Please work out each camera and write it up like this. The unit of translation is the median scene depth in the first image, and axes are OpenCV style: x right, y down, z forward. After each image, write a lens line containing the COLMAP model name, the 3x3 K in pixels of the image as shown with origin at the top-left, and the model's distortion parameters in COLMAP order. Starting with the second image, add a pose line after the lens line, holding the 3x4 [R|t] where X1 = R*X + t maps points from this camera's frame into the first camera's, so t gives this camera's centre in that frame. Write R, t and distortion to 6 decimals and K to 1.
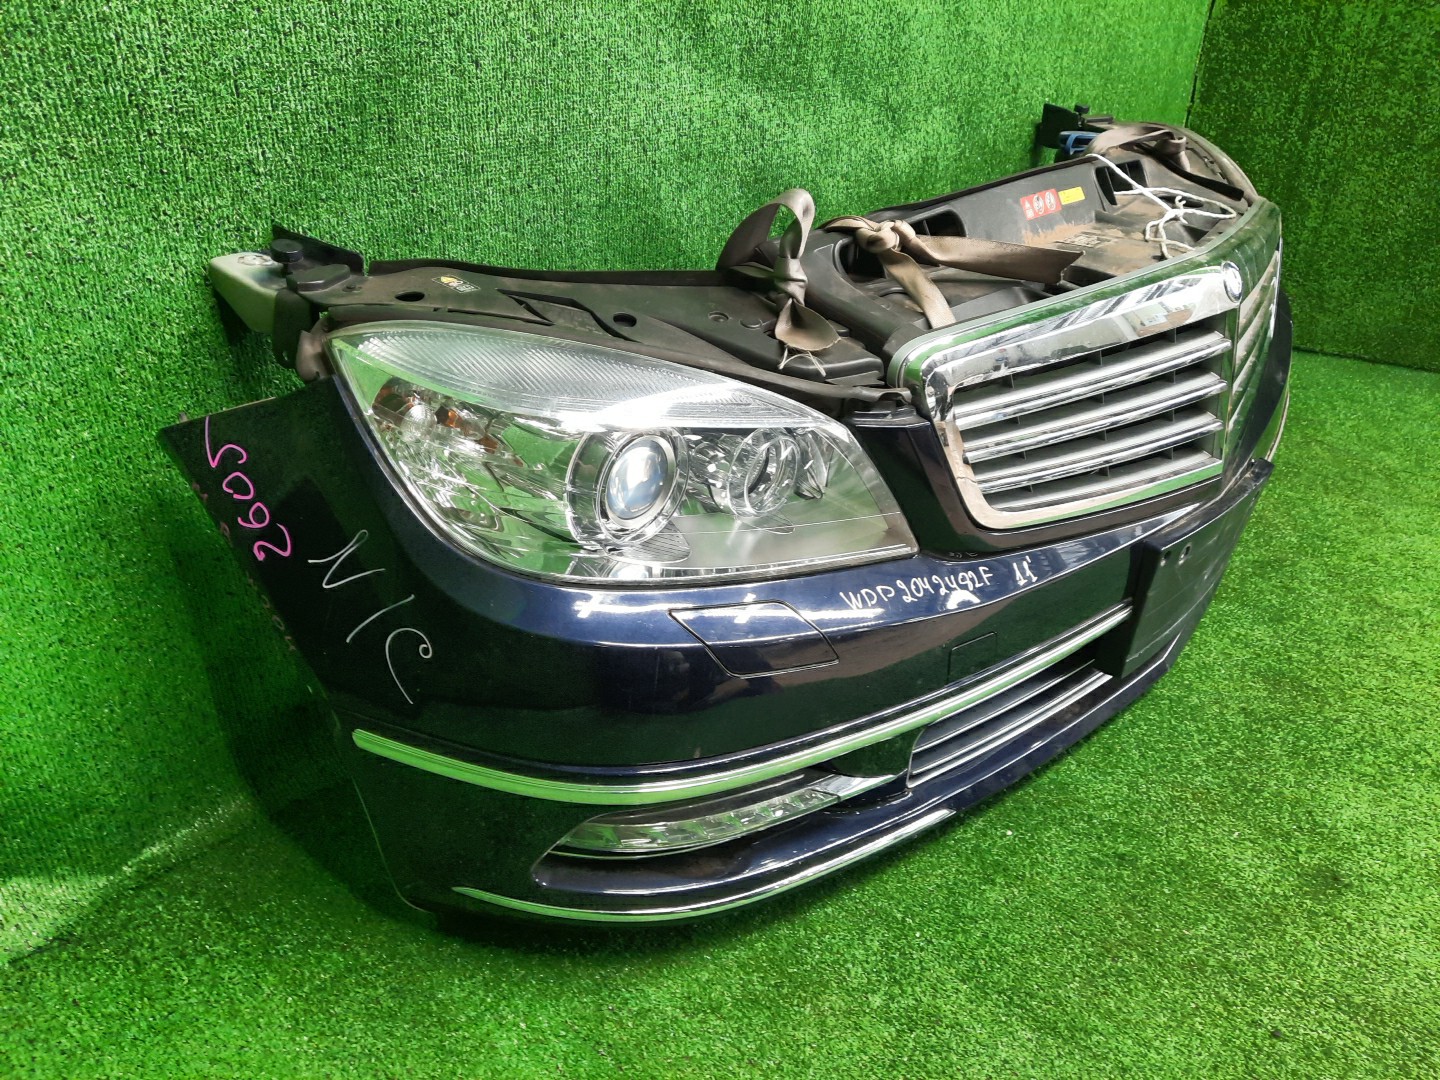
lens RADIAL K [[1047.5, 0, 722.2], [0, 1047.5, 535.2], [0, 0, 1]] dist [0.051916, -0.060481]
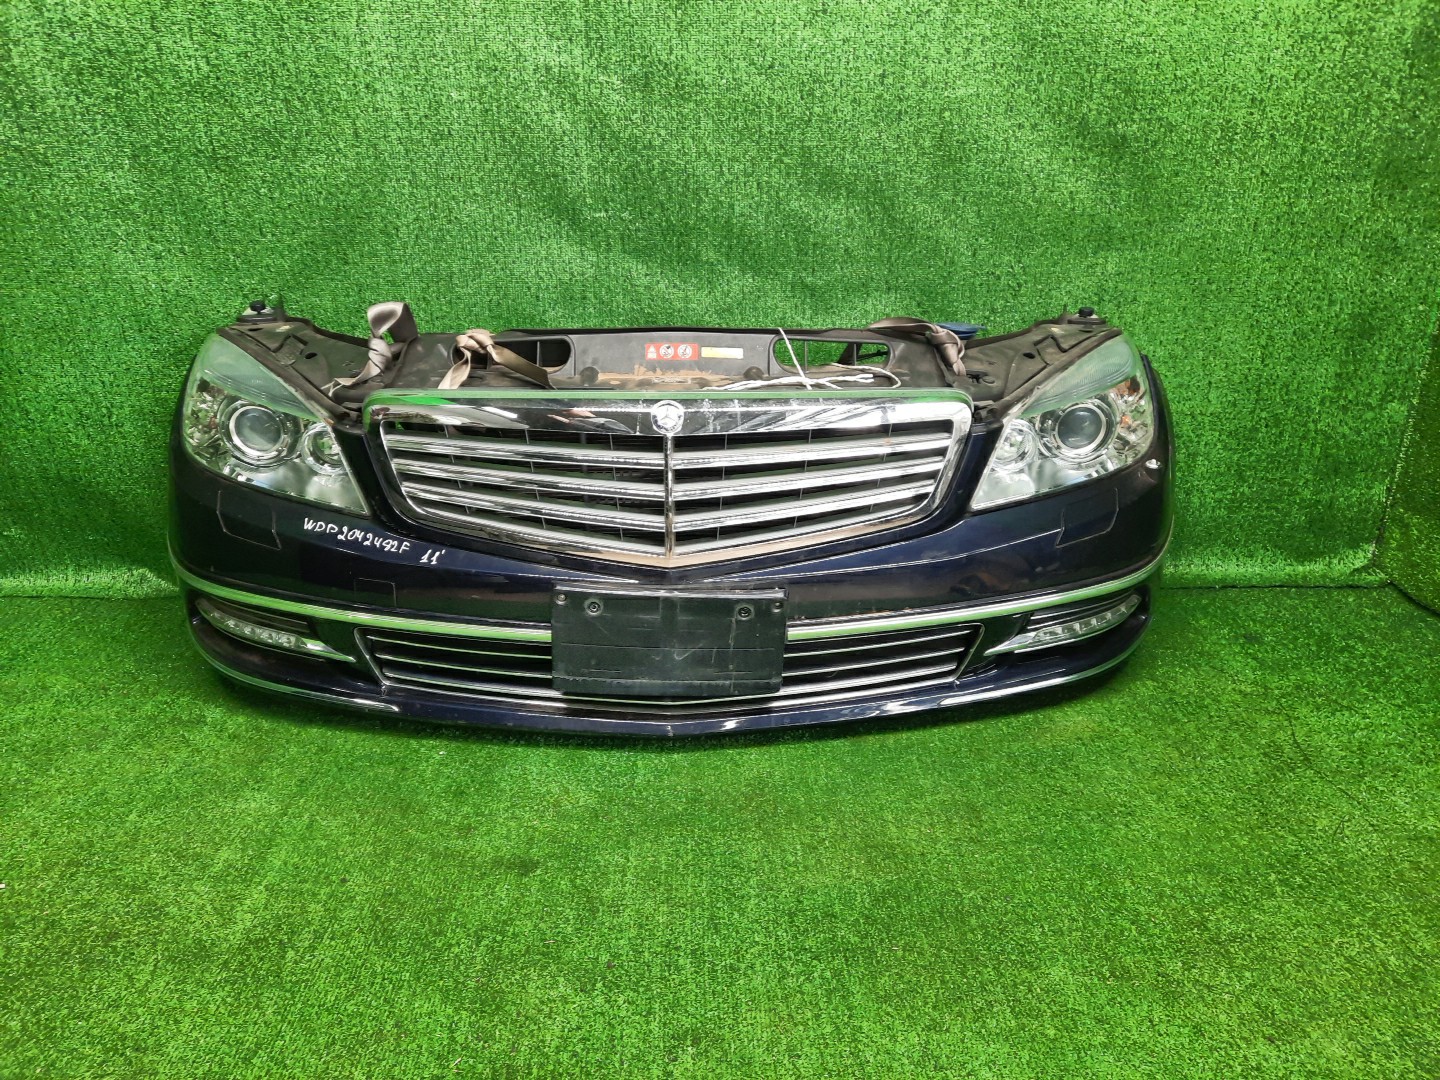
lens RADIAL K [[1047.5, 0, 722.2], [0, 1047.5, 535.2], [0, 0, 1]] dist [0.051916, -0.060481]
pose [[0.694317, 0.244447, -0.676882, 1.834052], [-0.344057, 0.938846, -0.013868, -0.135219], [0.632098, 0.242515, 0.735961, 0.154814]]
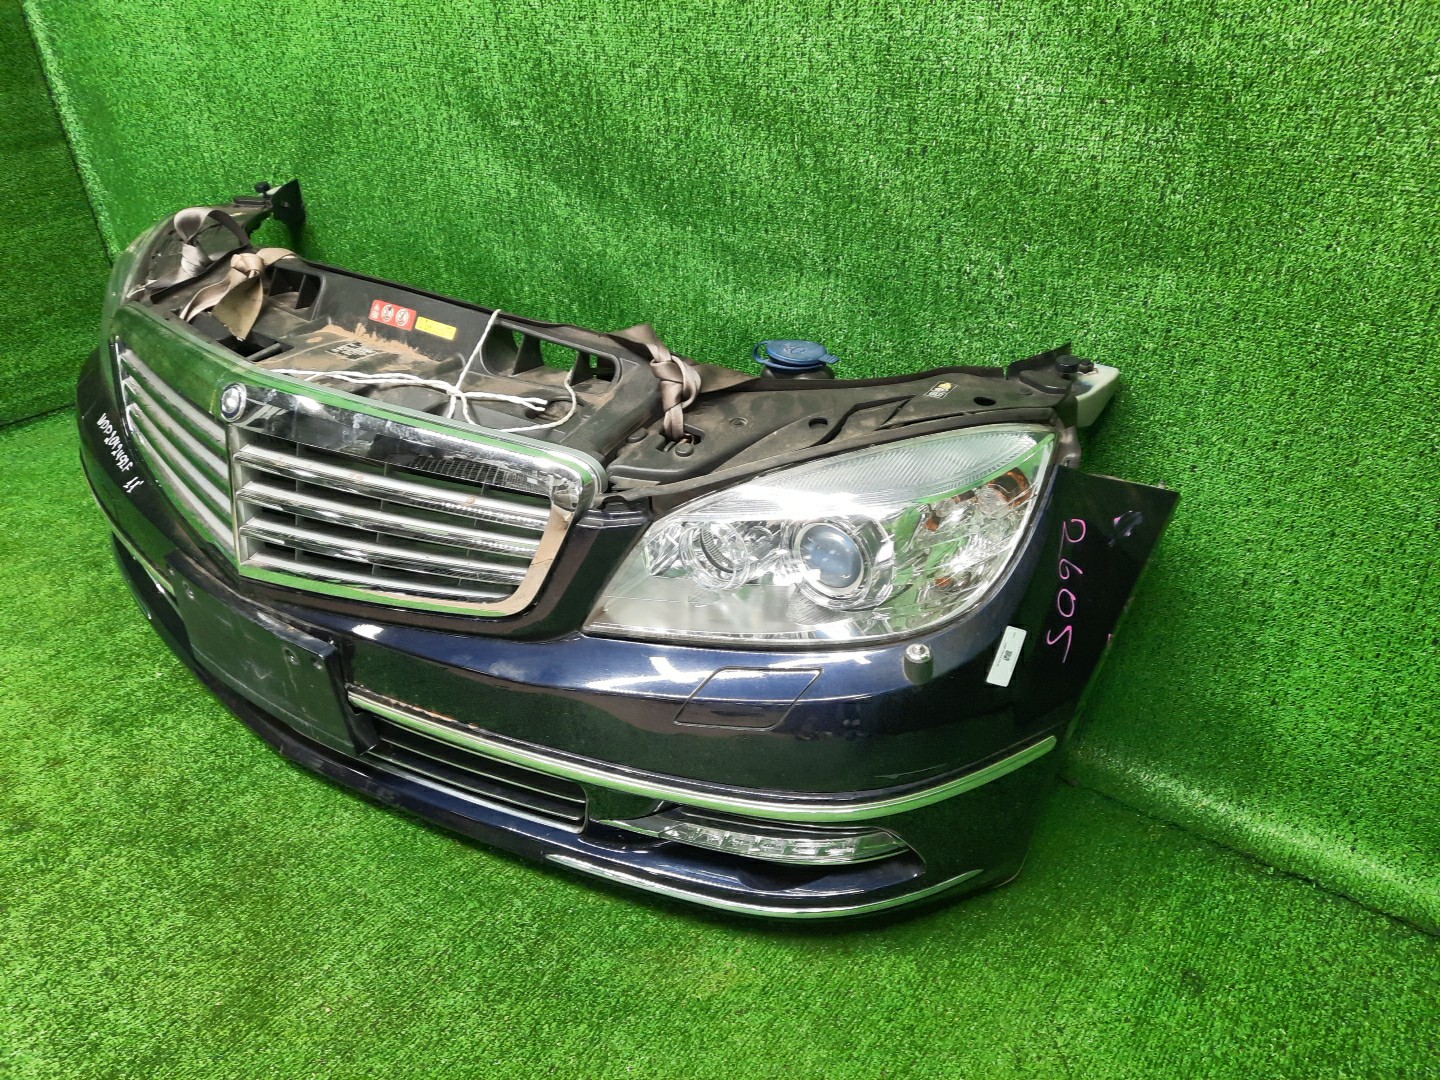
lens RADIAL K [[1047.5, 0, 722.2], [0, 1047.5, 535.2], [0, 0, 1]] dist [0.051916, -0.060481]
pose [[0.121993, 0.463535, -0.877641, 1.962938], [-0.492757, 0.795860, 0.351848, -0.958797], [0.861573, 0.389541, 0.325499, 1.444355]]
